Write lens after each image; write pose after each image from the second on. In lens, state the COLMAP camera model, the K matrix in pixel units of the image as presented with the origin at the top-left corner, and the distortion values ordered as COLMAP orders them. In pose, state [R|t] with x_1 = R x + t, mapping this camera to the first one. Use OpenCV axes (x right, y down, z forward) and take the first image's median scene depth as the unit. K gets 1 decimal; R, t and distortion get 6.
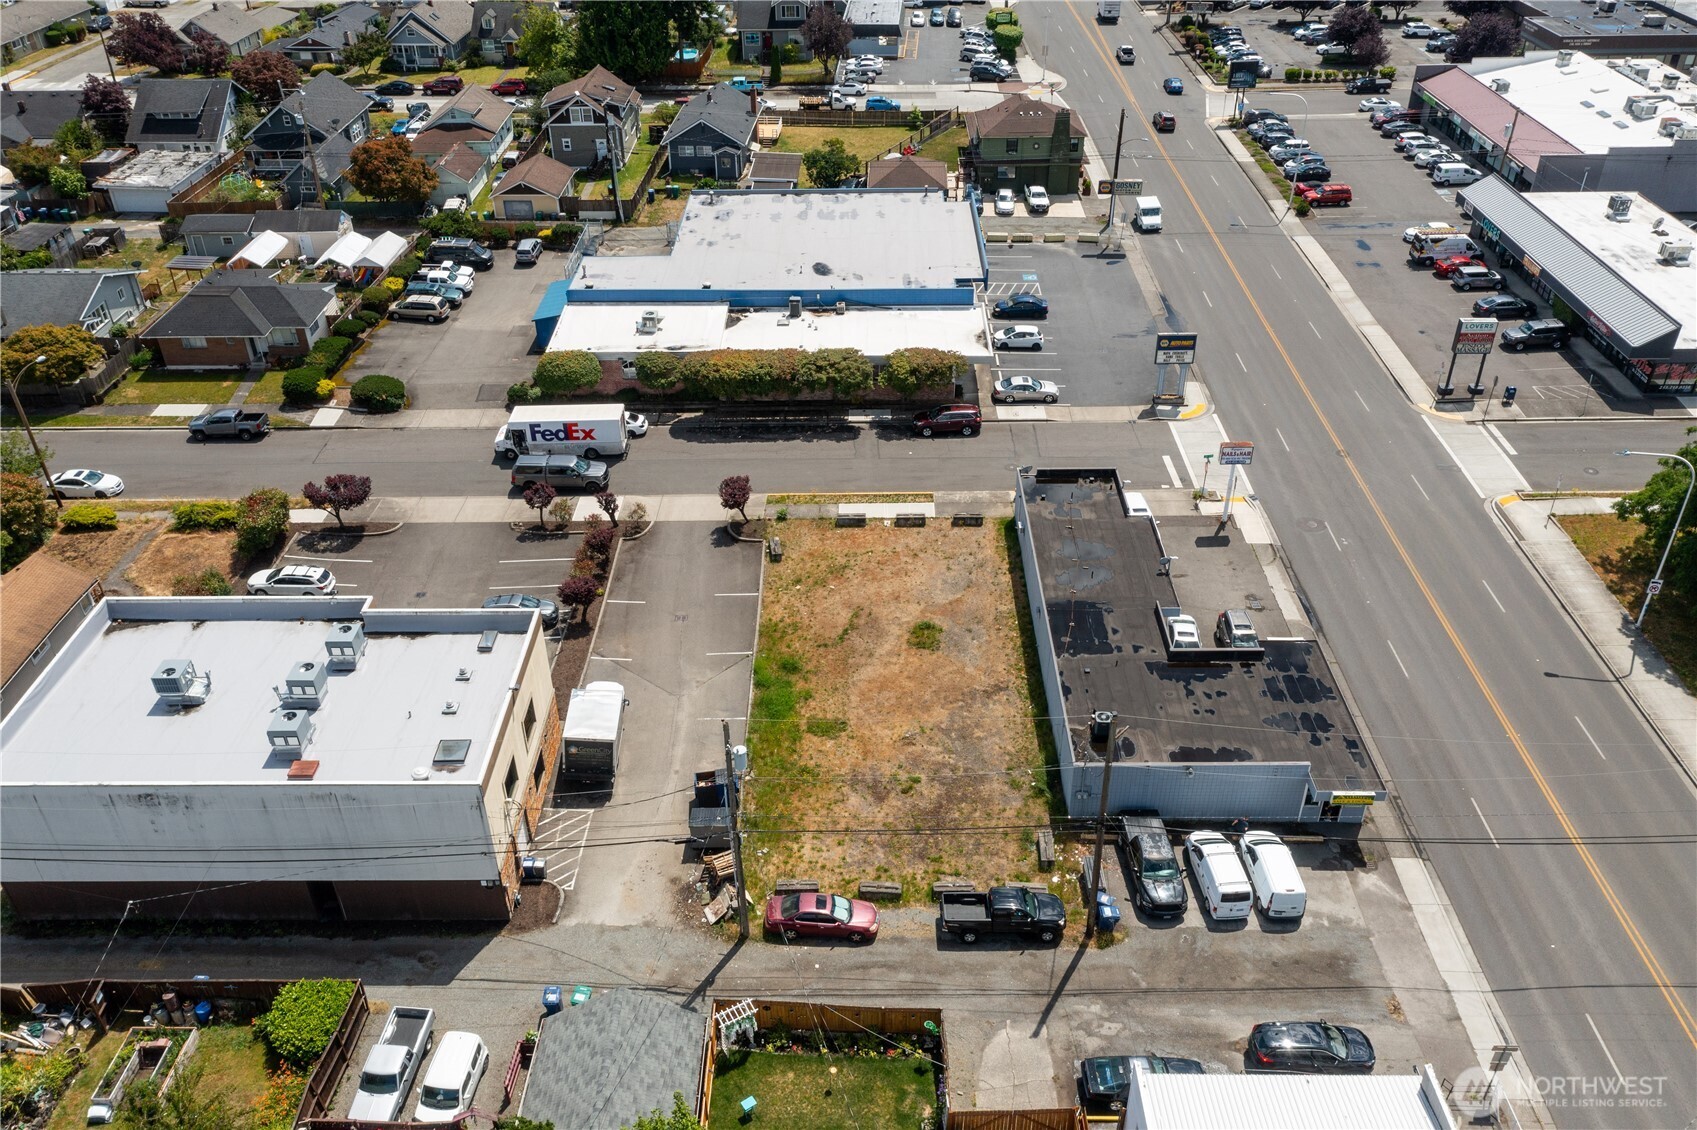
lens RADIAL K [[1341.7, 0, 848.5], [0, 1341.7, 565.0], [0, 0, 1]] dist [0.009668, 0.006460]
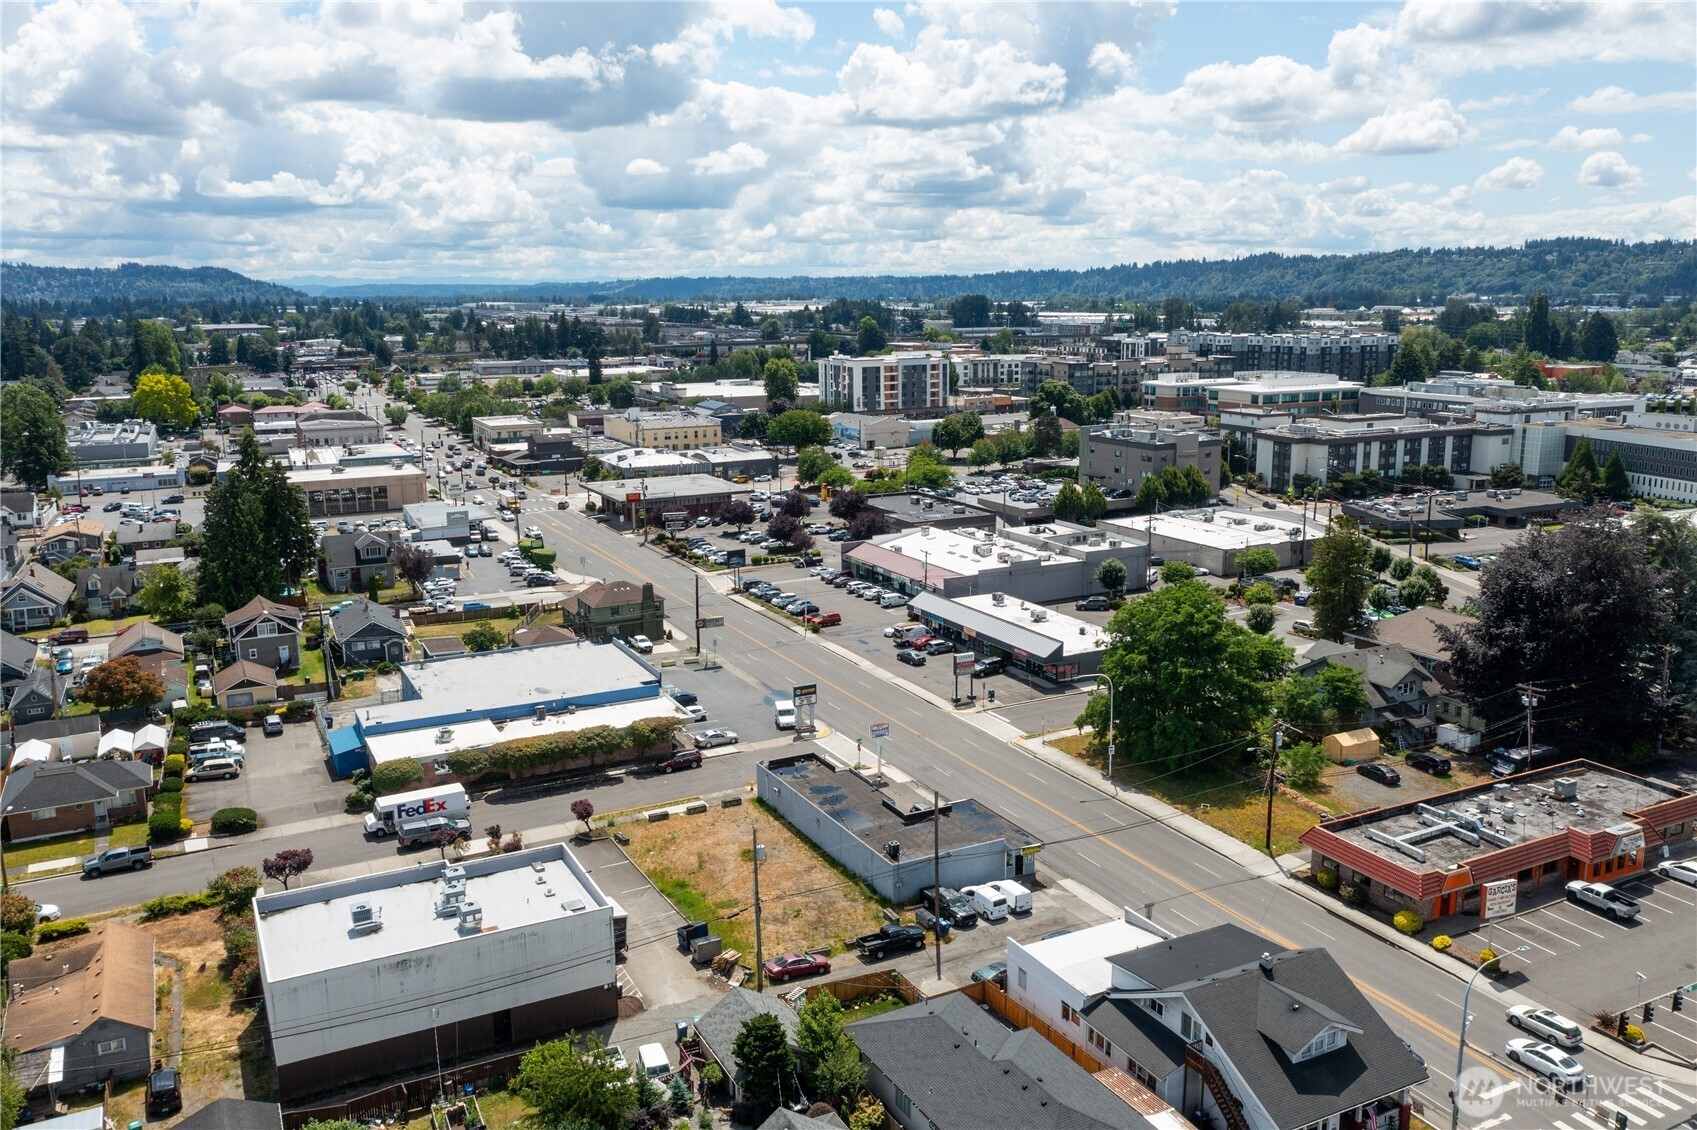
lens RADIAL K [[1341.7, 0, 848.5], [0, 1341.7, 565.0], [0, 0, 1]] dist [0.009668, 0.006460]
pose [[0.884594, -0.091151, 0.457367, -0.395075], [0.260900, 0.909611, -0.323327, 0.210301], [-0.386554, 0.405340, 0.828418, -0.356841]]
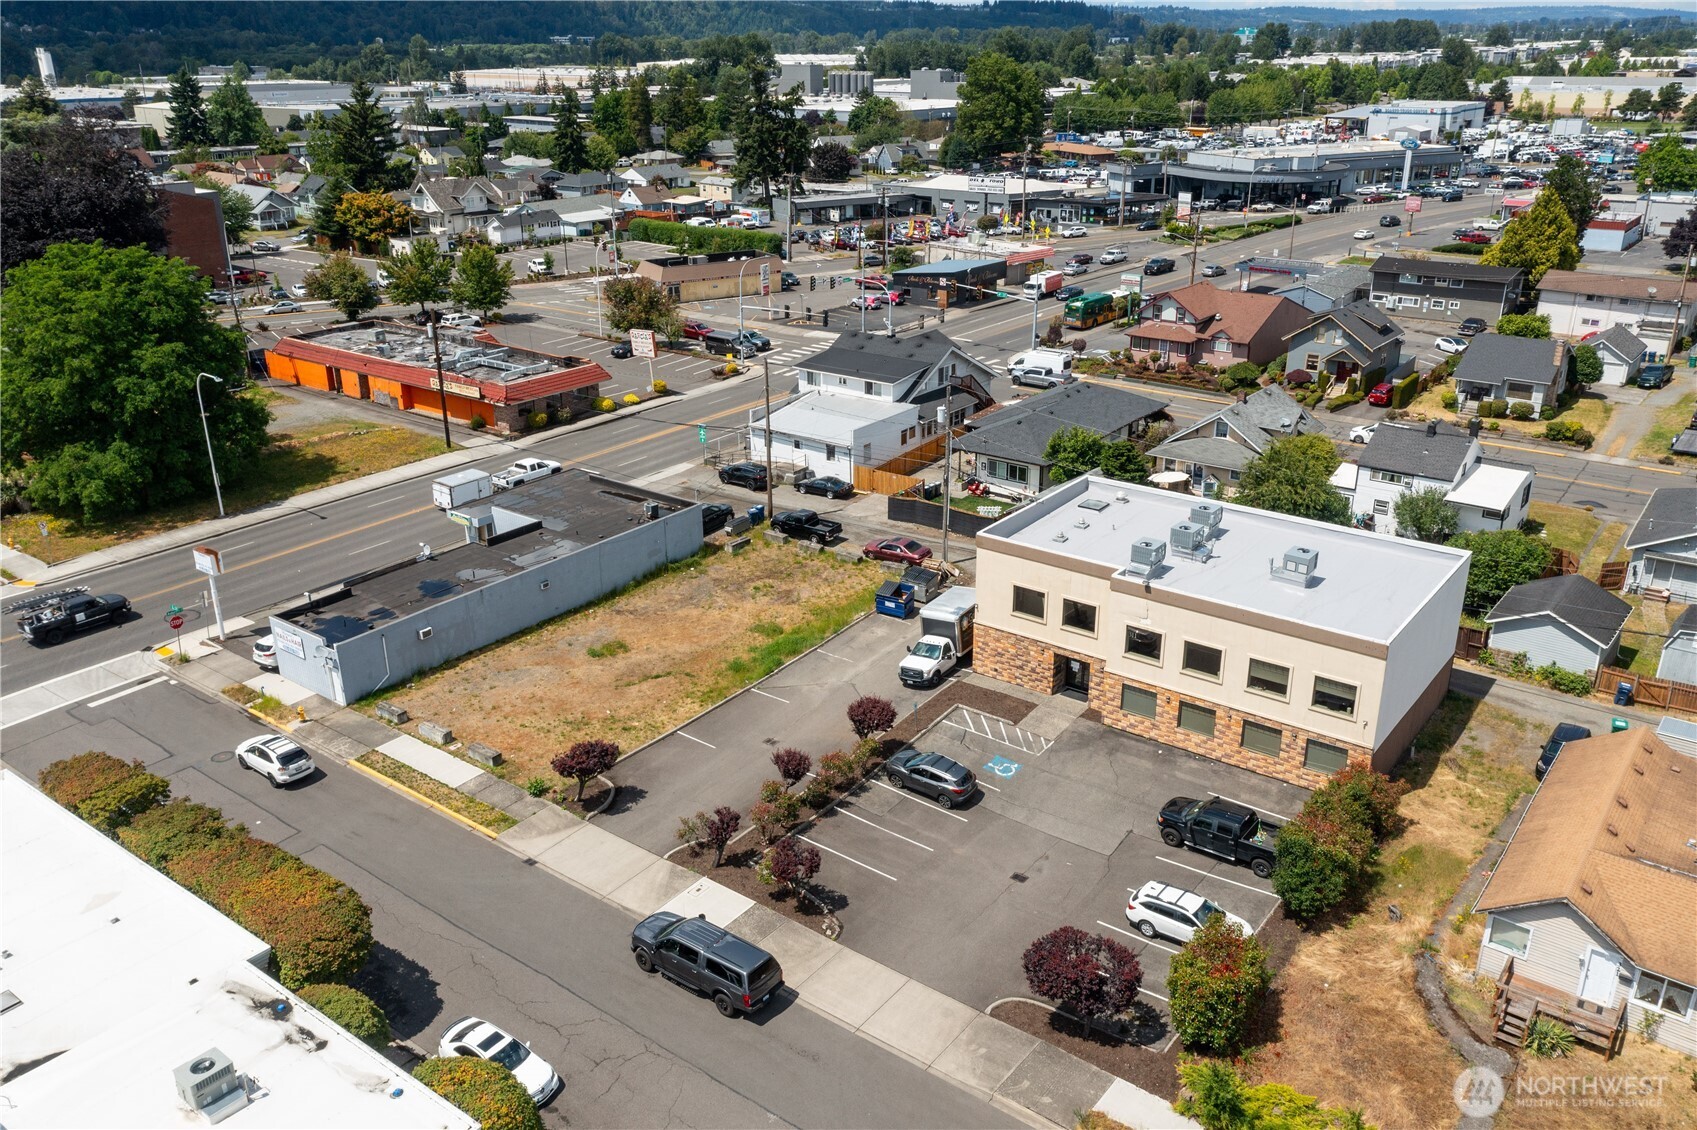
lens RADIAL K [[1341.7, 0, 848.5], [0, 1341.7, 565.0], [0, 0, 1]] dist [0.009668, 0.006460]
pose [[-0.800783, -0.203785, 0.563221, -0.485386], [0.348990, 0.605477, 0.715265, -0.485857], [-0.486778, 0.769330, -0.413737, 0.962957]]
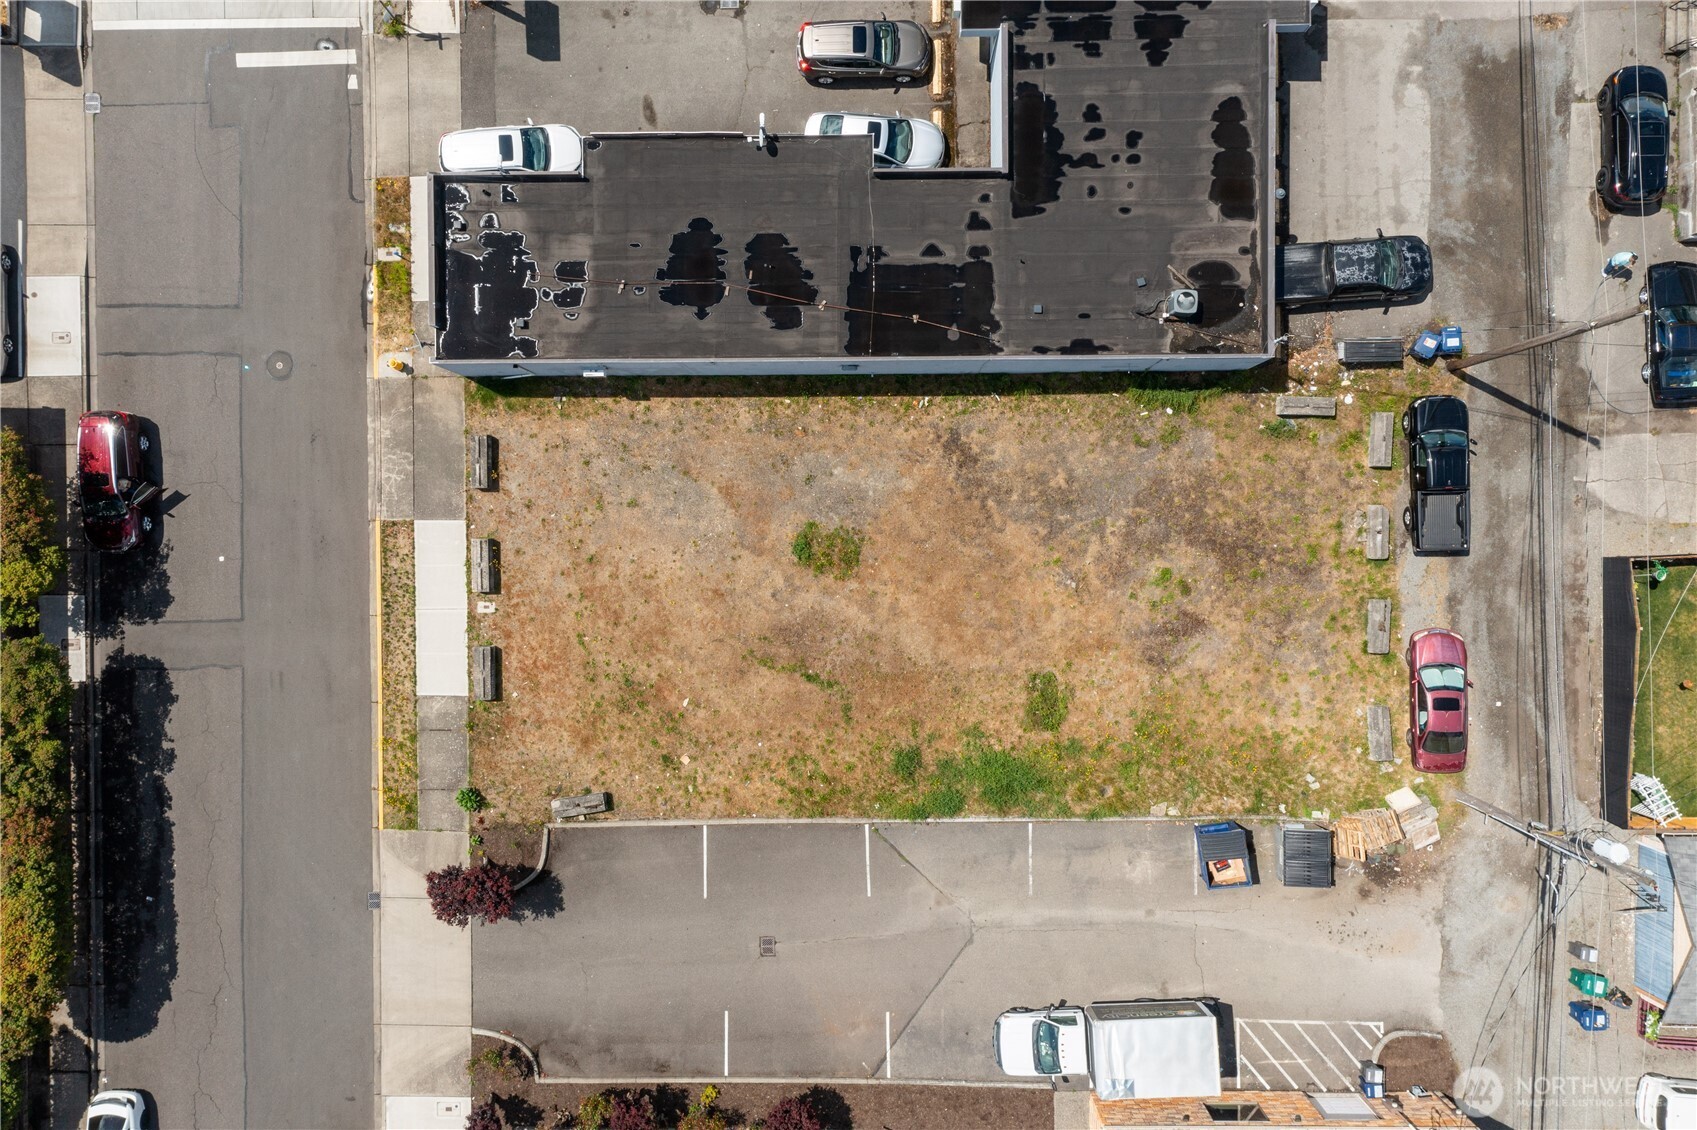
lens RADIAL K [[1341.7, 0, 848.5], [0, 1341.7, 565.0], [0, 0, 1]] dist [0.009668, 0.006460]
pose [[-0.013135, -0.999908, 0.003430, 0.036154], [0.572845, -0.004714, 0.819650, -0.340158], [-0.819559, 0.012731, 0.572854, 0.476557]]
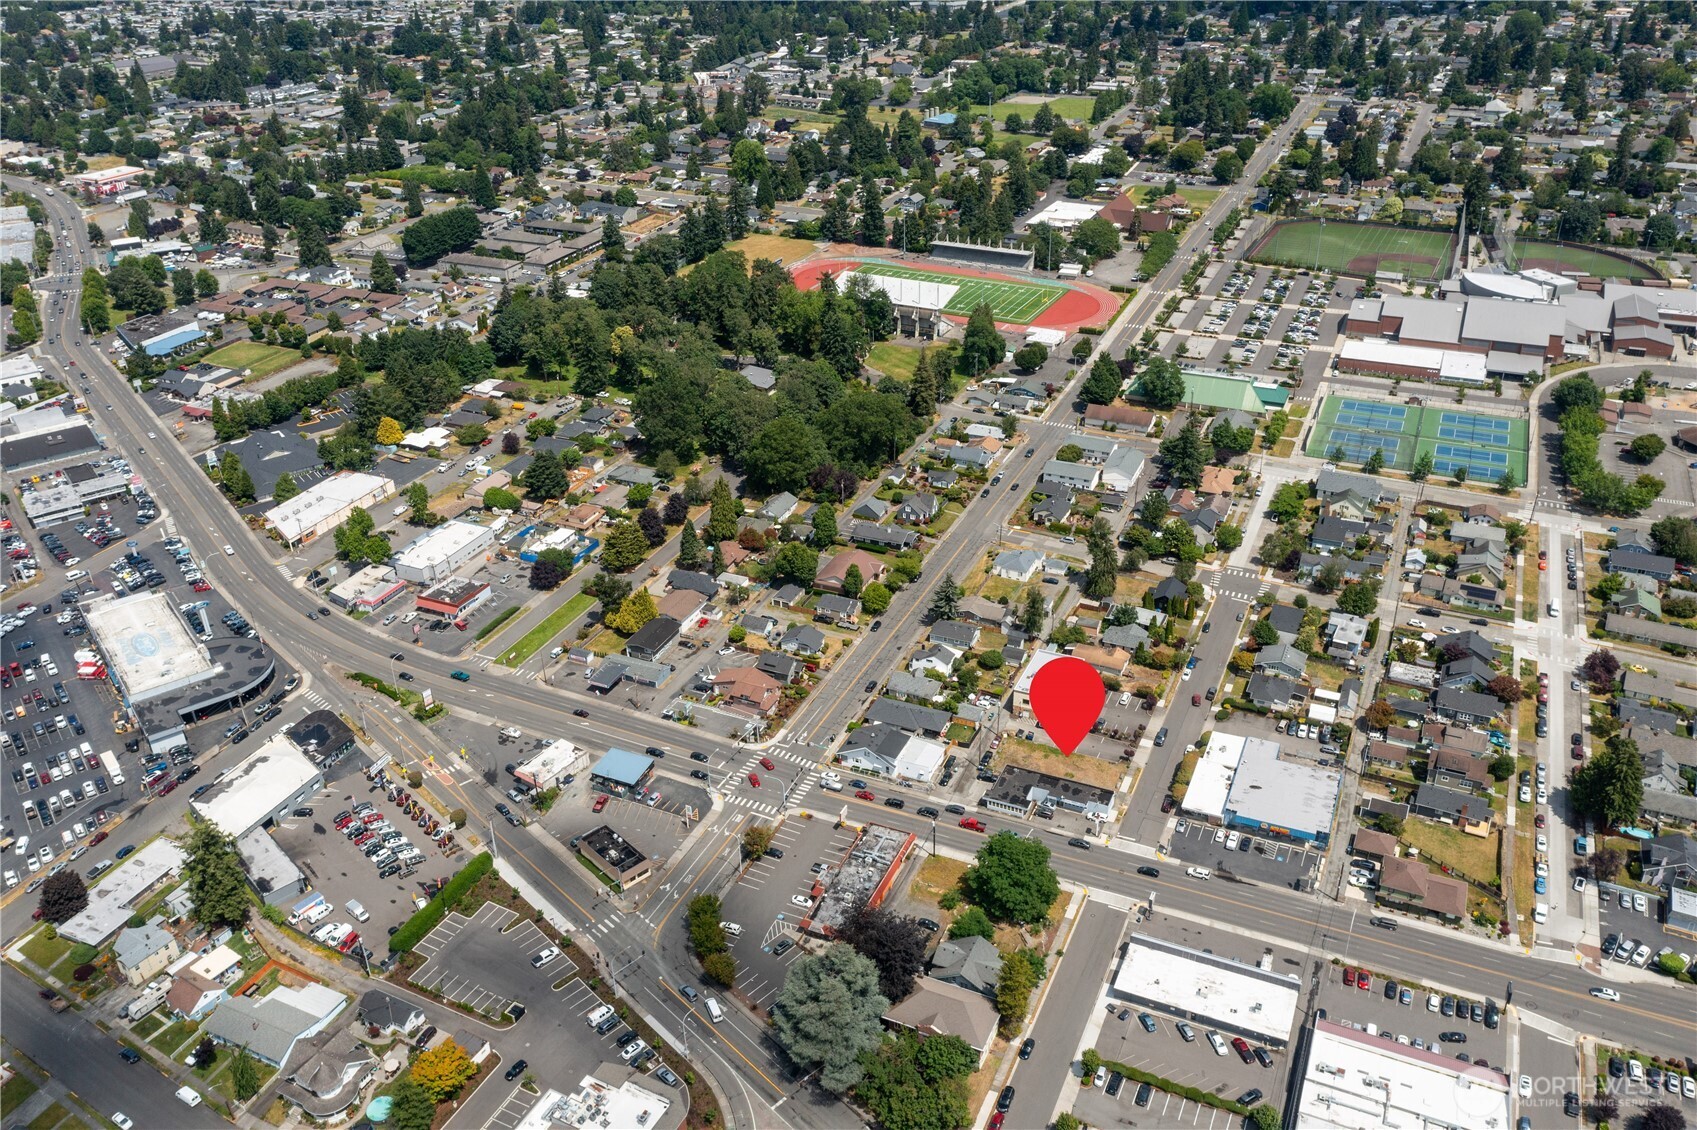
lens RADIAL K [[1341.7, 0, 848.5], [0, 1341.7, 565.0], [0, 0, 1]] dist [0.009668, 0.006460]
pose [[-0.404356, 0.458796, -0.791204, 2.651043], [-0.488977, 0.622621, 0.610938, -2.044102], [0.772915, 0.633916, -0.027420, 0.090613]]
